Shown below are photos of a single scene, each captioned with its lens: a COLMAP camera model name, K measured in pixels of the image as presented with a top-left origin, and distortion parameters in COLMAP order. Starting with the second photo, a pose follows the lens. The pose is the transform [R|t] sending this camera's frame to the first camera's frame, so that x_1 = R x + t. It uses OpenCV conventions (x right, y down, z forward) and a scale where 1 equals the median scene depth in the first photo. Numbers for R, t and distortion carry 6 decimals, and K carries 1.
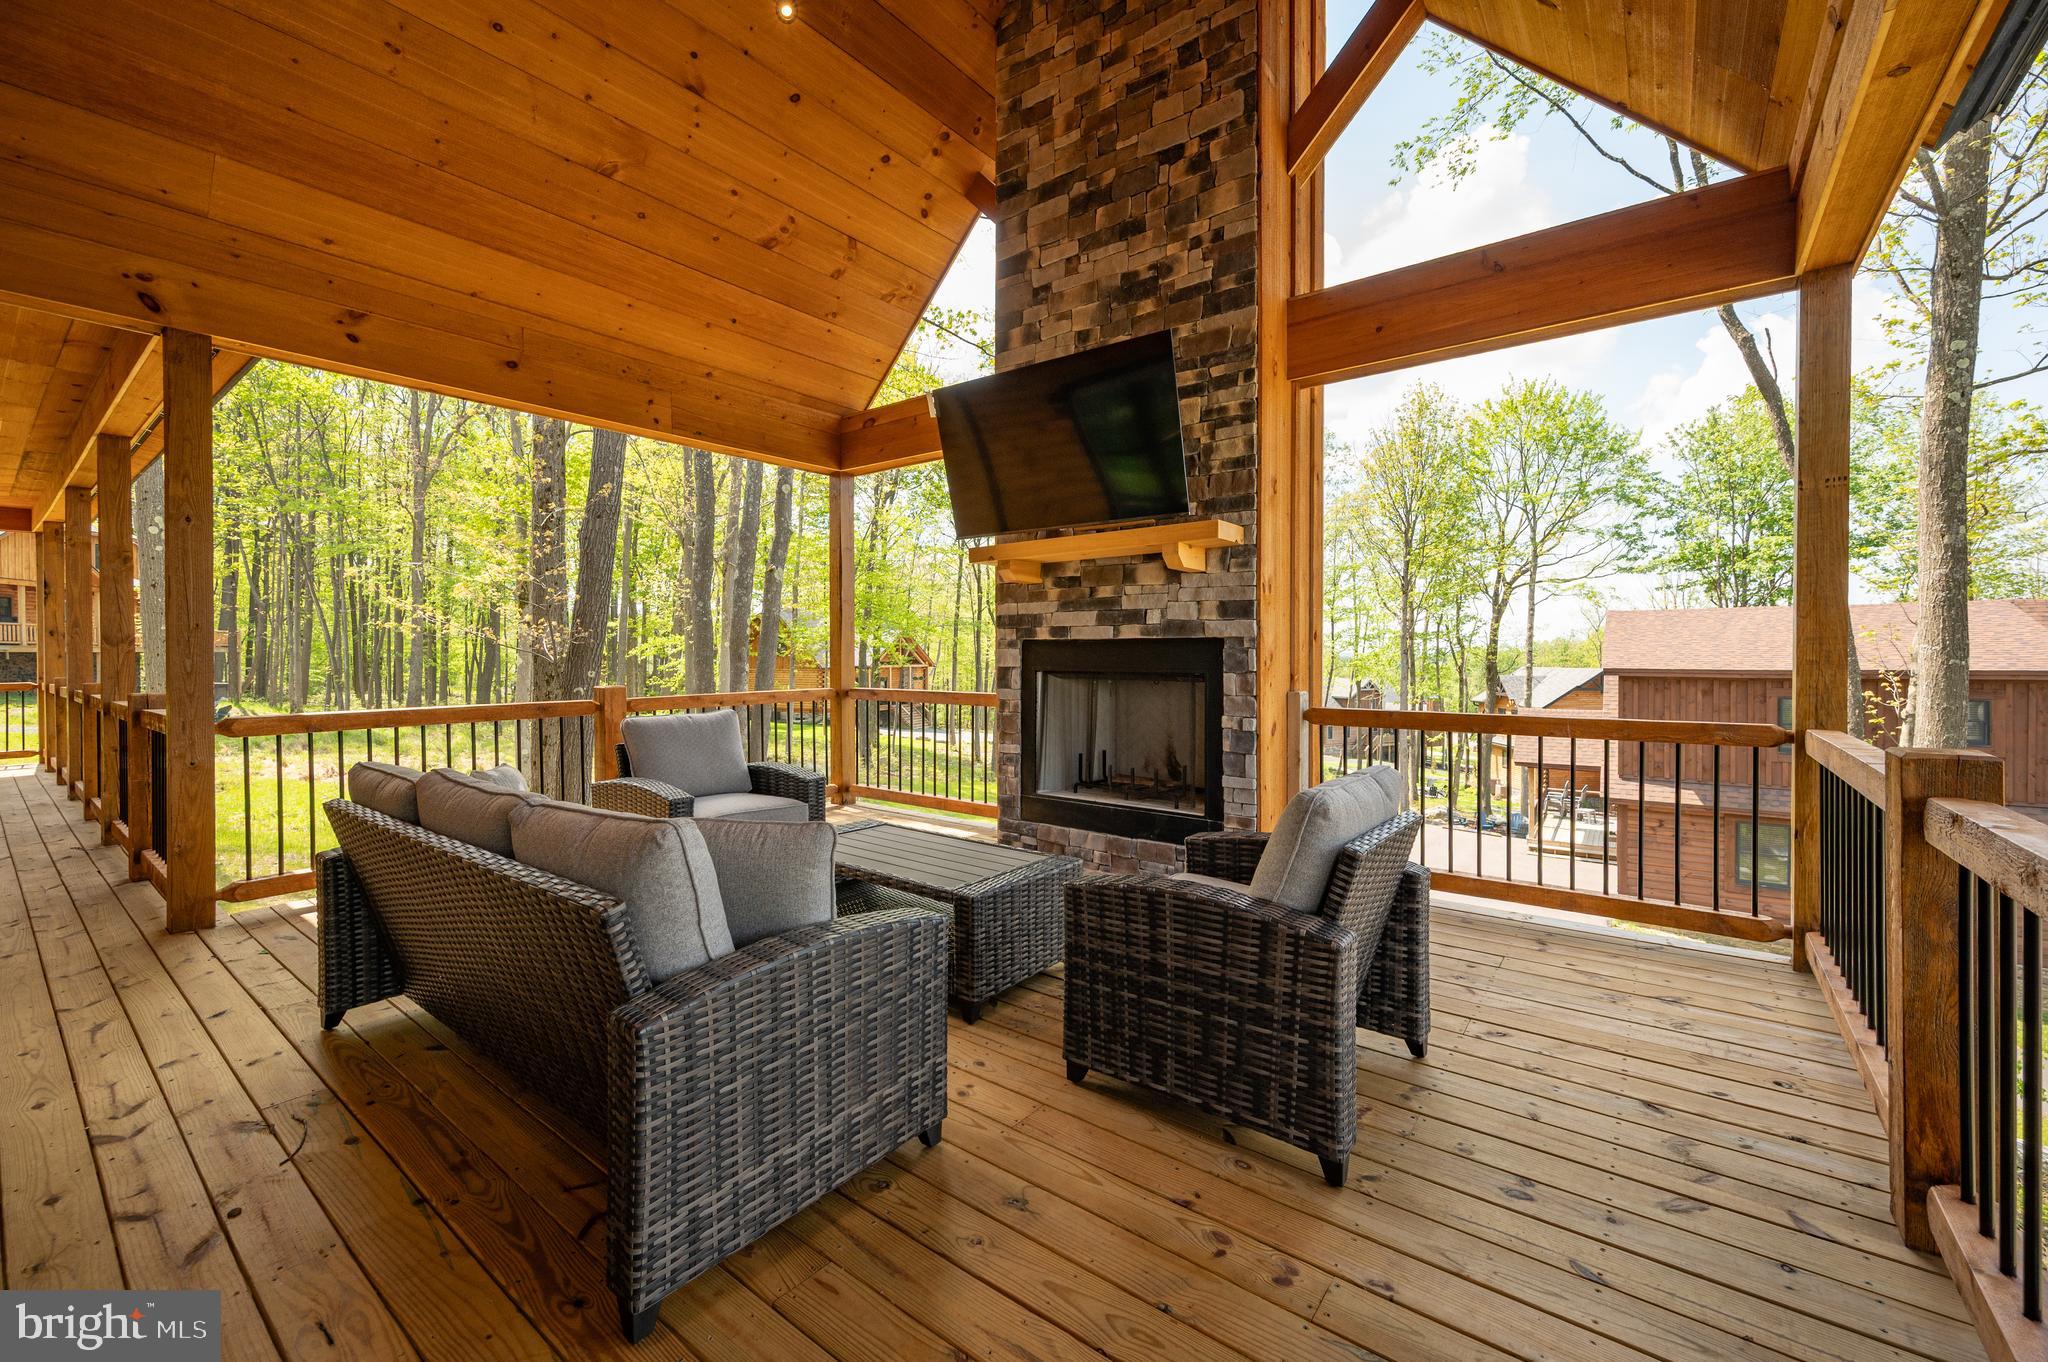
lens RADIAL K [[816.9, 0, 1056.0], [0, 816.9, 659.7], [0, 0, 1]] dist [0.000176, 0.000409]
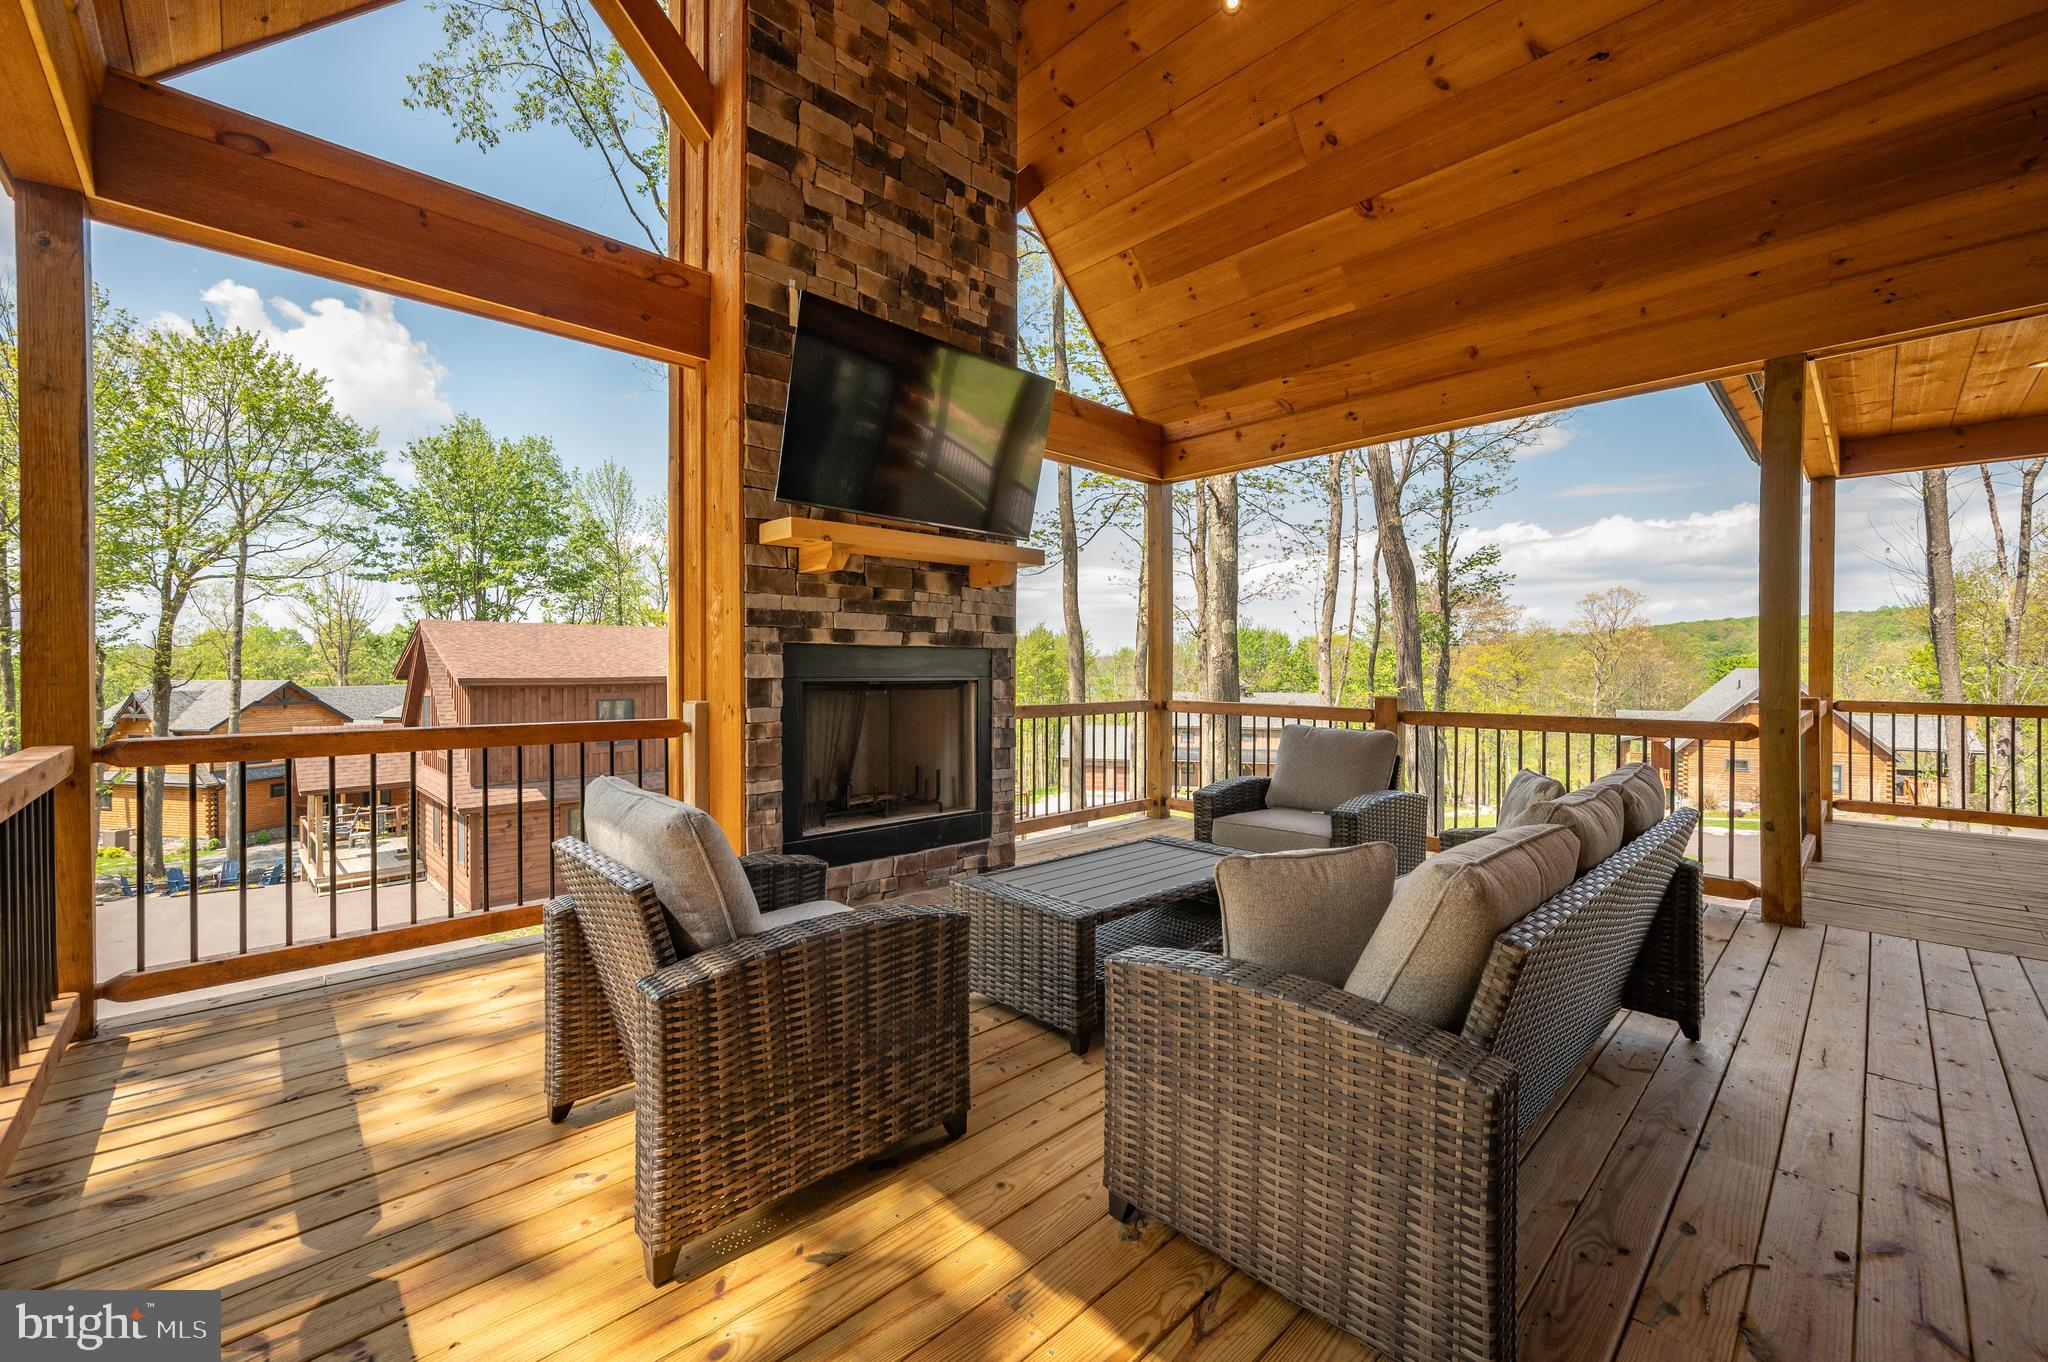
lens RADIAL K [[816.9, 0, 1024.5], [0, 816.9, 666.4], [0, 0, 1]] dist [0.000176, 0.000409]
pose [[0.167581, -0.000273, 0.985858, -0.758434], [0.004542, 0.999990, -0.000495, -0.000928], [-0.985848, 0.004560, 0.167581, 0.641424]]
